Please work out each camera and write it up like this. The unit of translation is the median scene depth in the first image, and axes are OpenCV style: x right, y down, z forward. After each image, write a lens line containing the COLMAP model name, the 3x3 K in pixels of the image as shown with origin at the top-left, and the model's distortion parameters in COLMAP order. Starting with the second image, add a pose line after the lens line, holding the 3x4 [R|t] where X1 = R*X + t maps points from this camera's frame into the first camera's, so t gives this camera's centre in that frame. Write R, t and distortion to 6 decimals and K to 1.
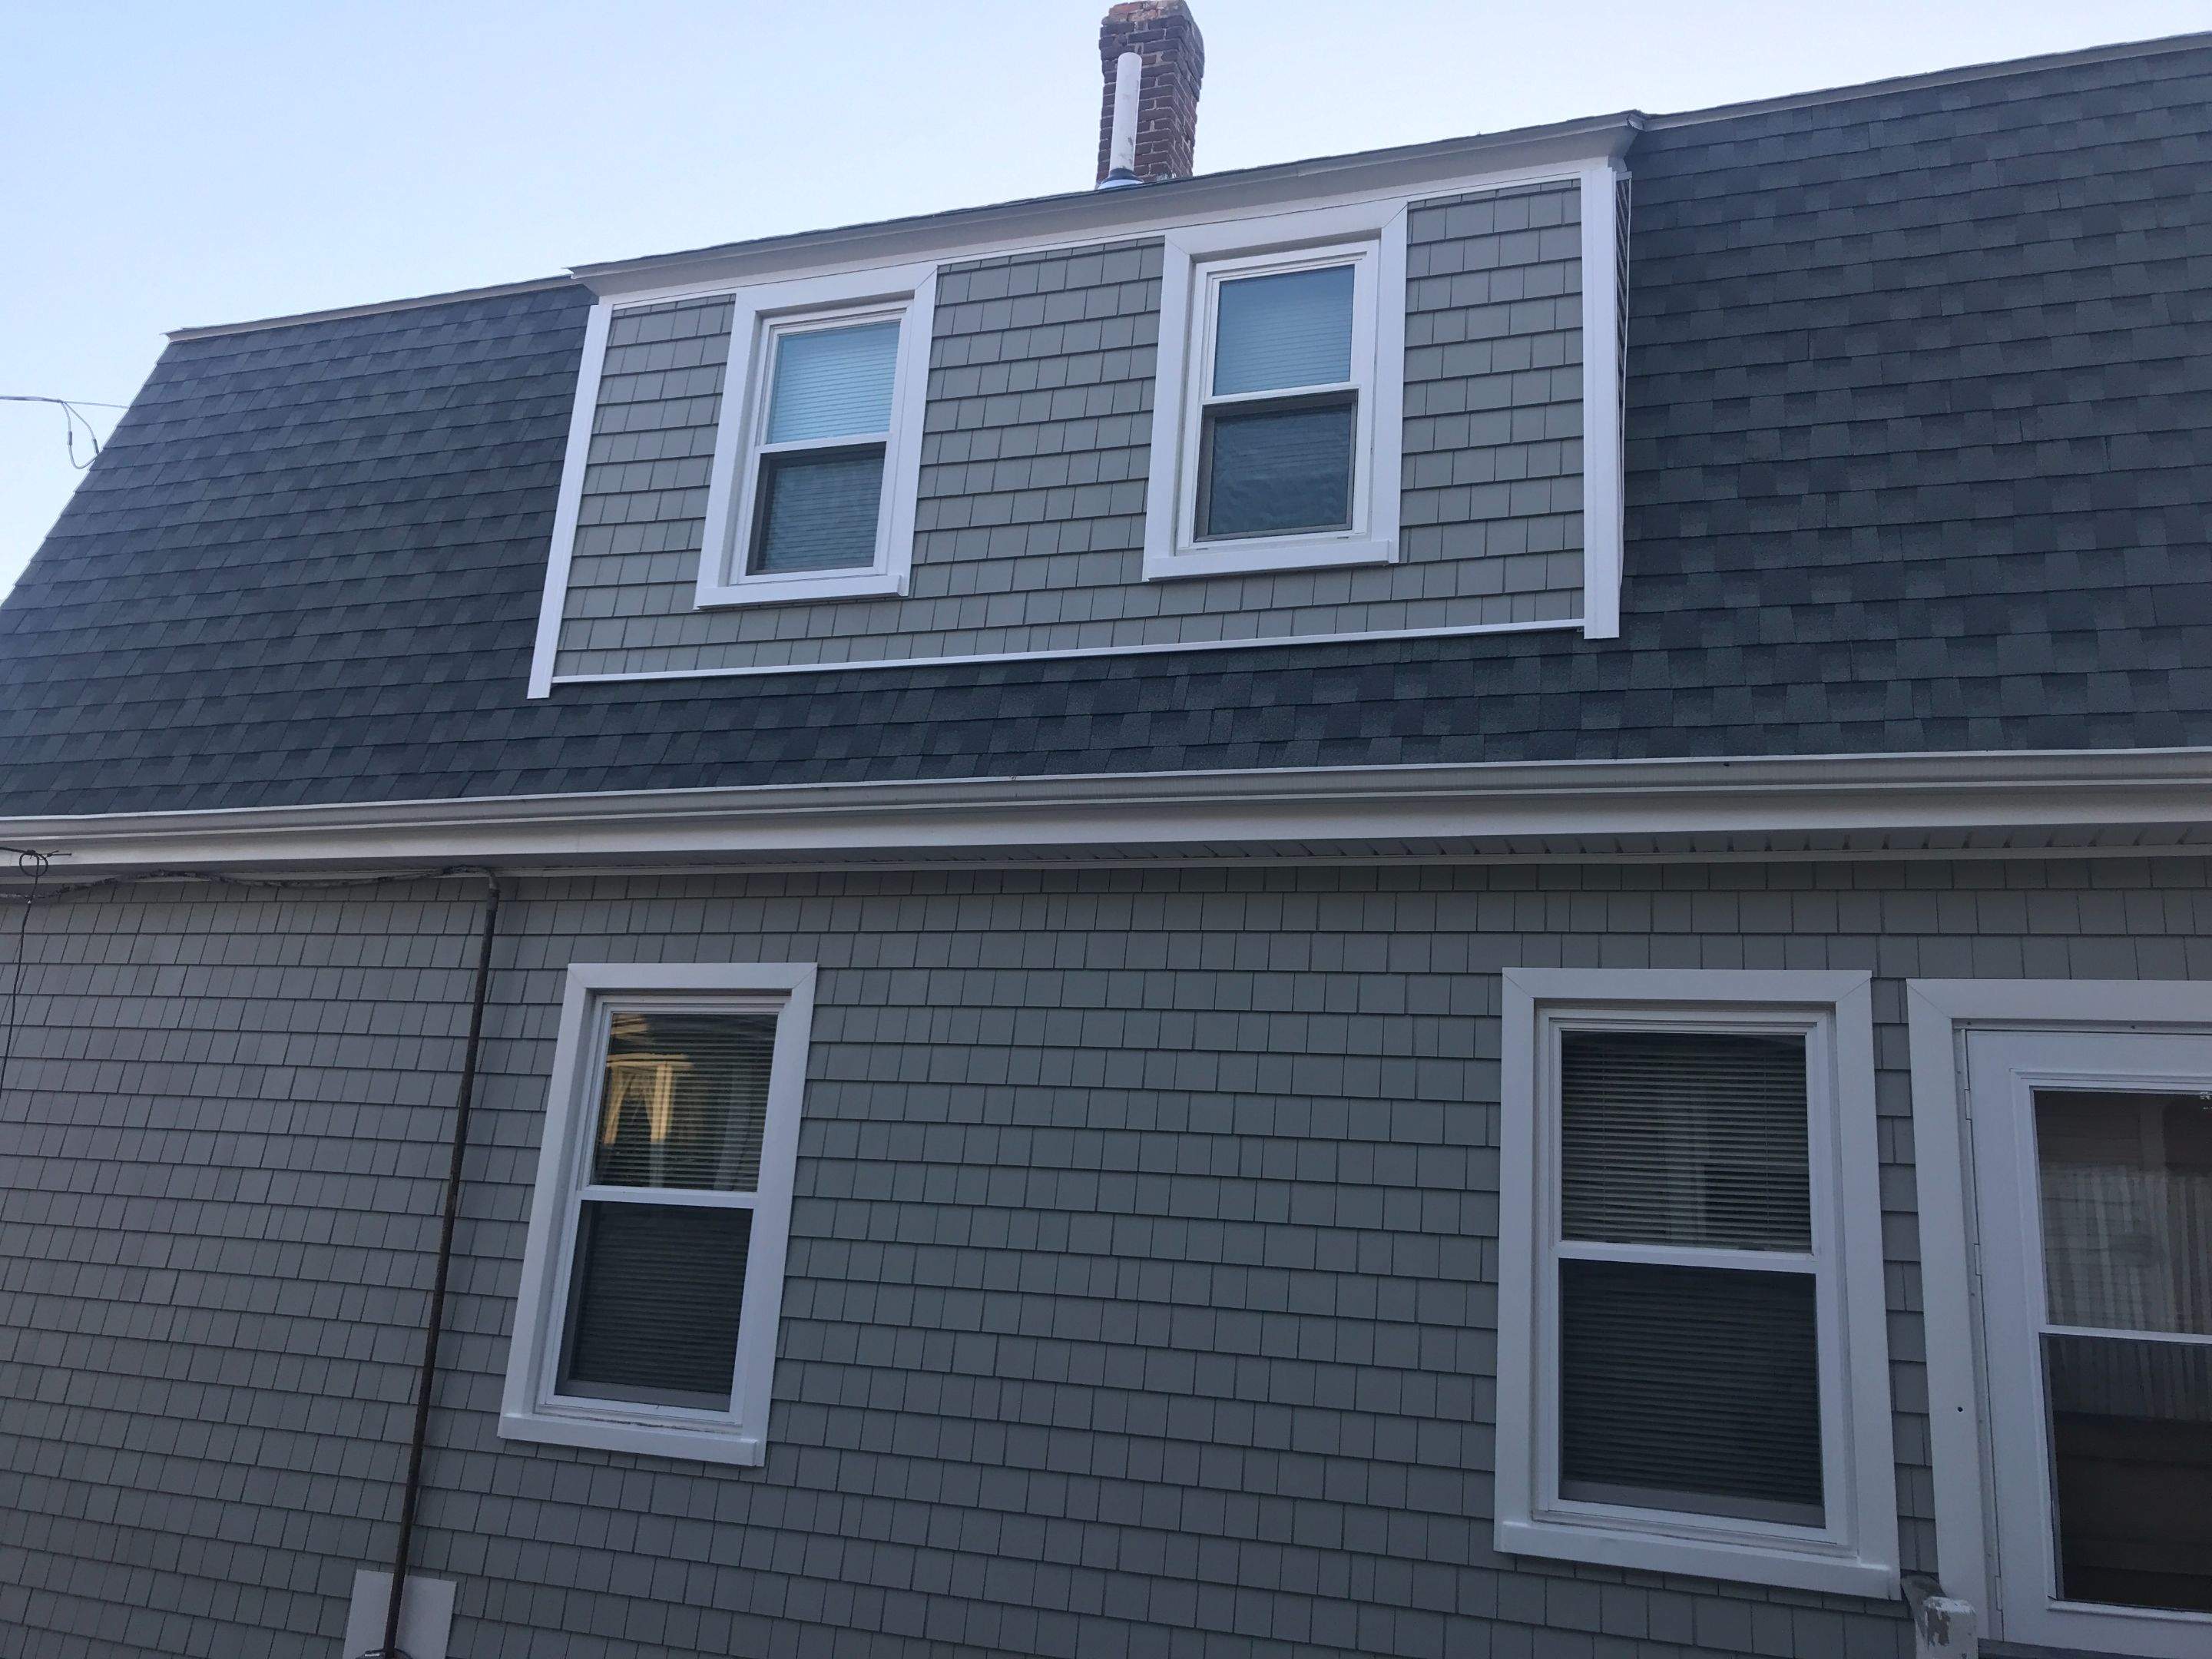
lens RADIAL K [[1813.3, 0, 1102.8], [0, 1813.3, 826.5], [0, 0, 1]] dist [0.029357, -0.045762]
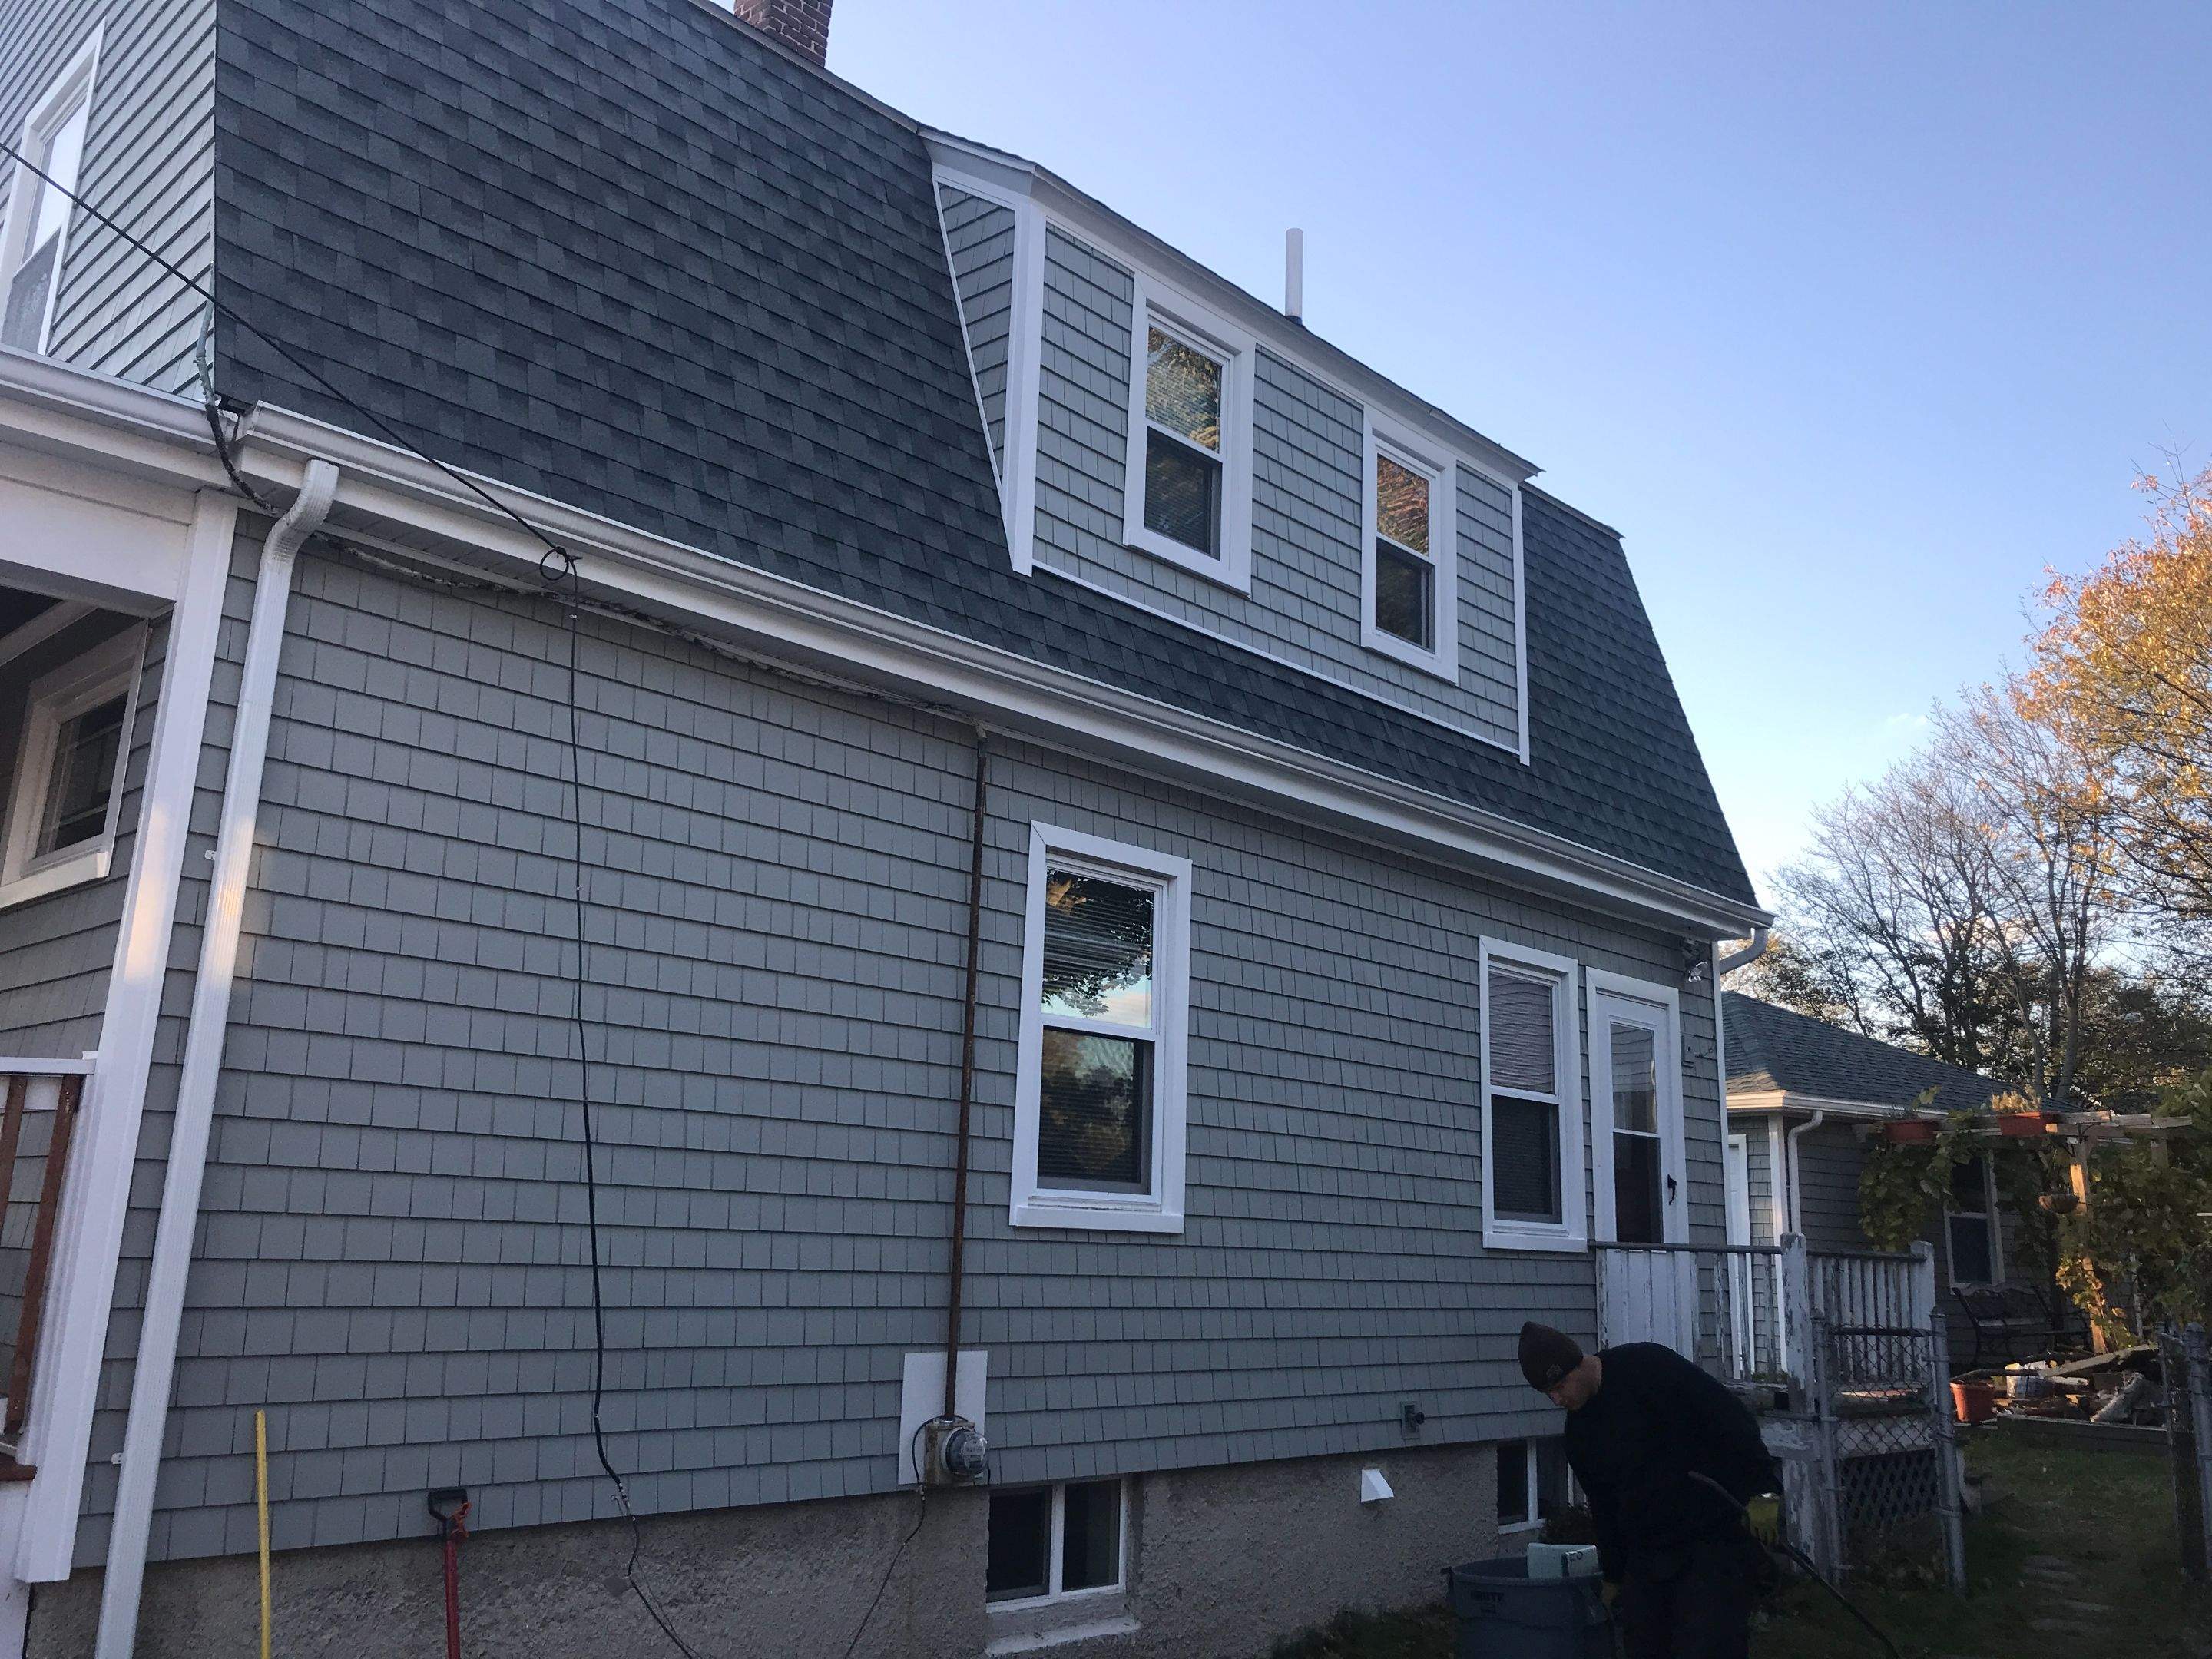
lens RADIAL K [[1813.3, 0, 1103.4], [0, 1813.3, 819.2], [0, 0, 1]] dist [0.029357, -0.045762]
pose [[0.420699, 0.149461, 0.894804, -1.392383], [-0.240283, 0.969467, -0.048961, 0.128729], [-0.874801, -0.194408, 0.443767, 0.492304]]
